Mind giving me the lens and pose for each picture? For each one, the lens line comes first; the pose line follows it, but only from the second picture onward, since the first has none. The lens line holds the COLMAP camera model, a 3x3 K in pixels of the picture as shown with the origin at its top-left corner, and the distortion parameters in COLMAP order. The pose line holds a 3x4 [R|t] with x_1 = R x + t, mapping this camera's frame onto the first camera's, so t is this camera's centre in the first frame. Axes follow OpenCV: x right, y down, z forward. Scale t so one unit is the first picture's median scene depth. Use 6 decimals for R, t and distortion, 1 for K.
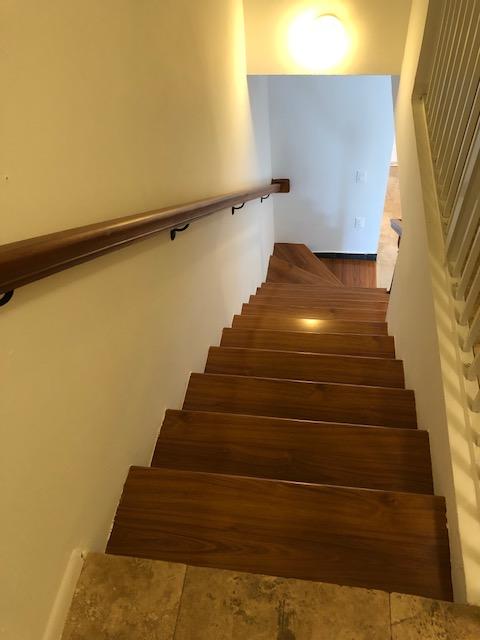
lens RADIAL K [[520.6, 0, 238.0], [0, 520.6, 318.6], [0, 0, 1]] dist [0.029313, -0.046210]
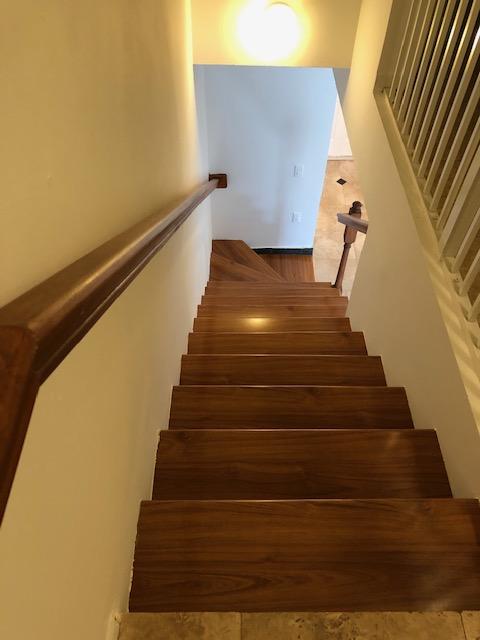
lens RADIAL K [[520.6, 0, 241.3], [0, 520.6, 322.2], [0, 0, 1]] dist [0.029313, -0.046210]
pose [[0.984452, -0.055762, 0.166569, -0.147626], [0.053187, 0.998387, 0.019886, -0.026432], [-0.167409, -0.010717, 0.985829, 0.088630]]
